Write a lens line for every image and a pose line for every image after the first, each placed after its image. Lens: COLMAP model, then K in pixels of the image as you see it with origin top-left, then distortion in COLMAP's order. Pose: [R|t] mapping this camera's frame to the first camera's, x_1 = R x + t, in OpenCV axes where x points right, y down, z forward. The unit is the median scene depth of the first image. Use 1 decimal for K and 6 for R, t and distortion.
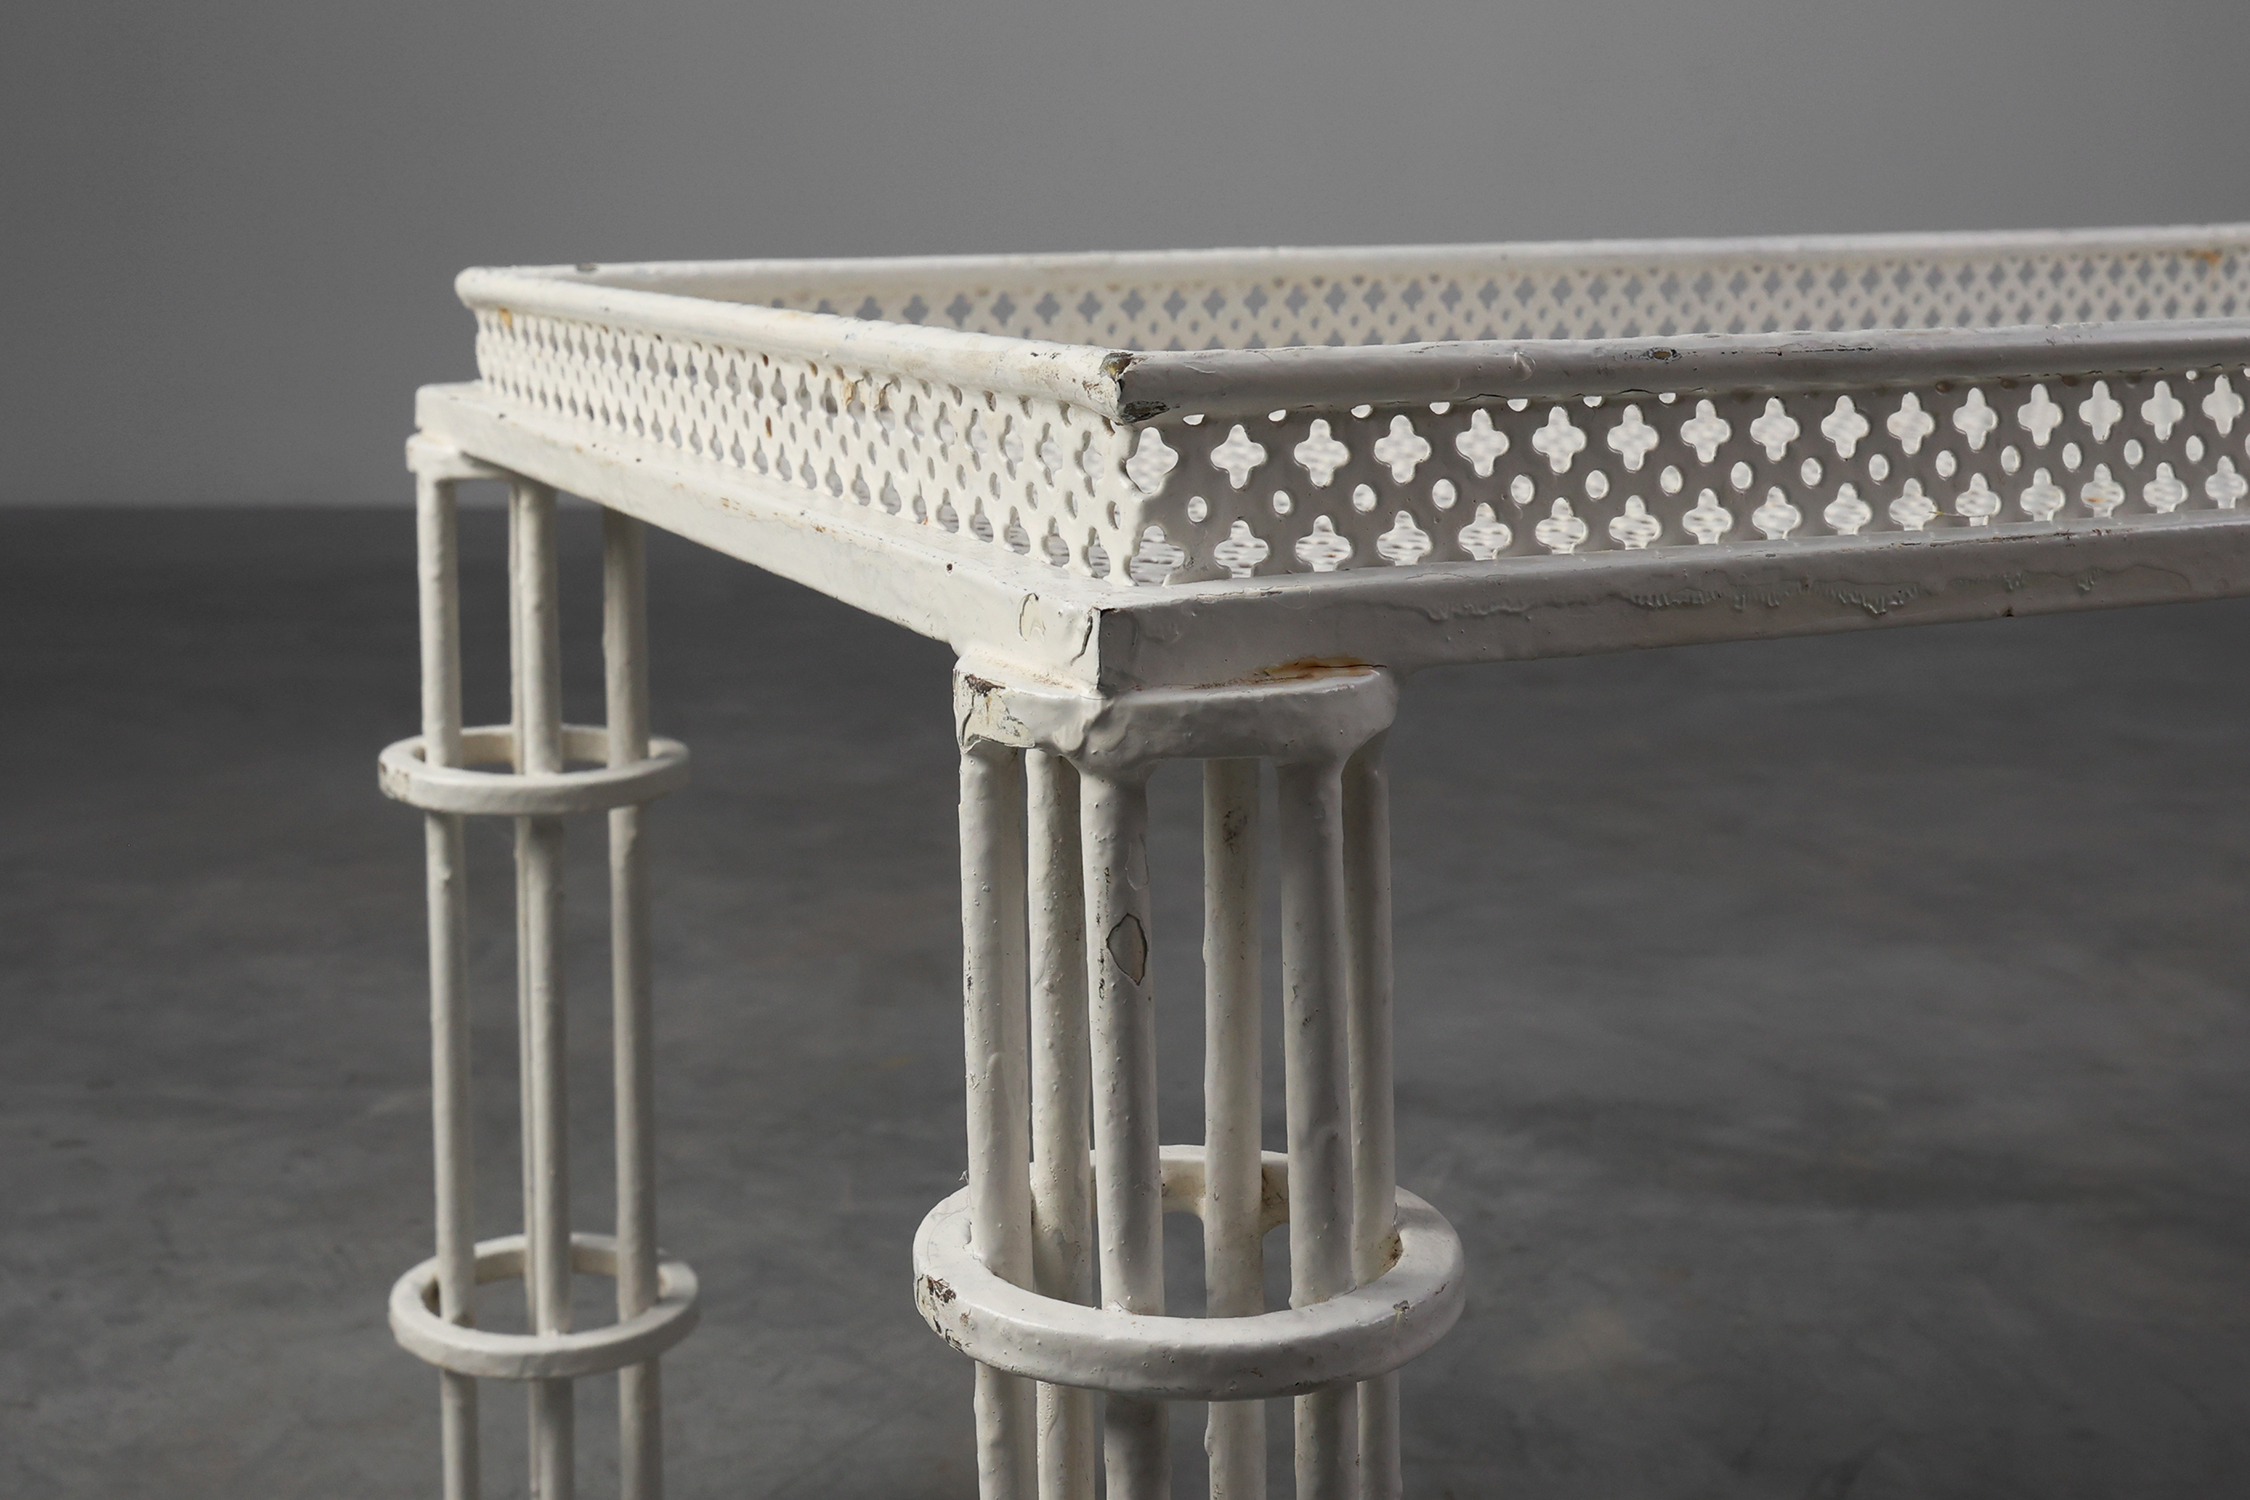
lens RADIAL K [[2643.5, 0, 1118.5], [0, 2643.5, 745.9], [0, 0, 1]] dist [-0.001008, 0.000000]
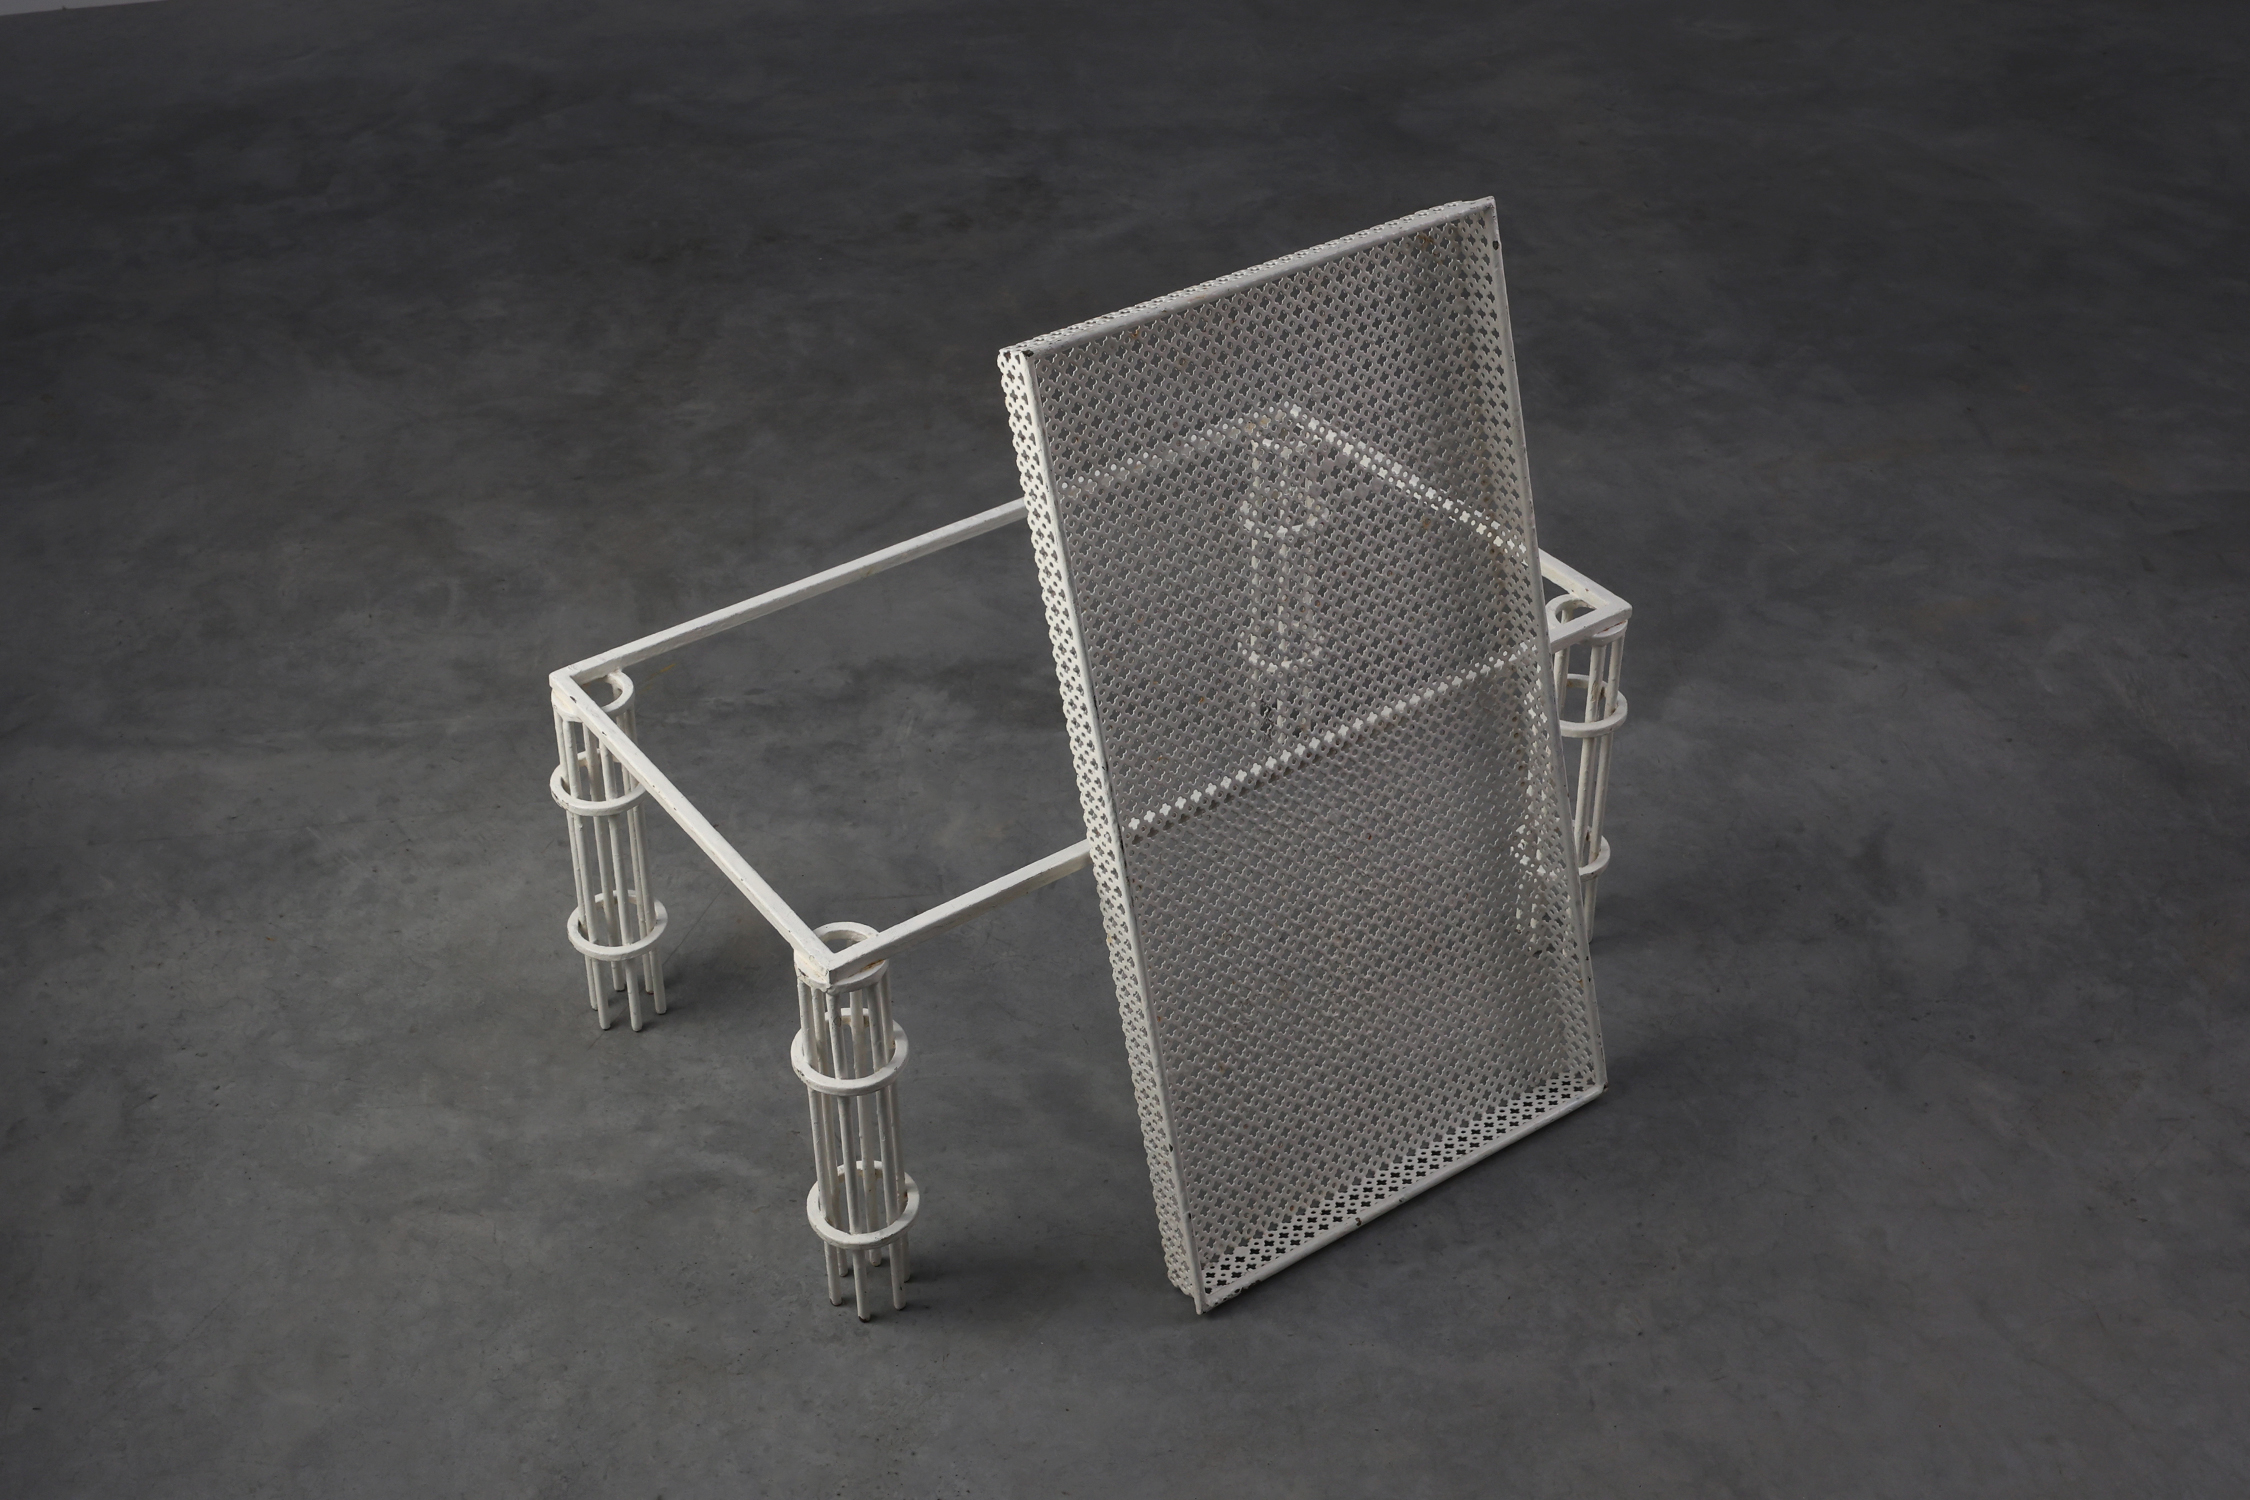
lens RADIAL K [[2268.1, 0, 1127.3], [0, 2268.1, 748.5], [0, 0, 1]] dist [0.011707, 0.000000]
pose [[0.979059, -0.091573, 0.181820, -0.100819], [-0.004562, 0.883027, 0.469300, -1.251549], [-0.203528, -0.460302, 0.864117, -1.343409]]
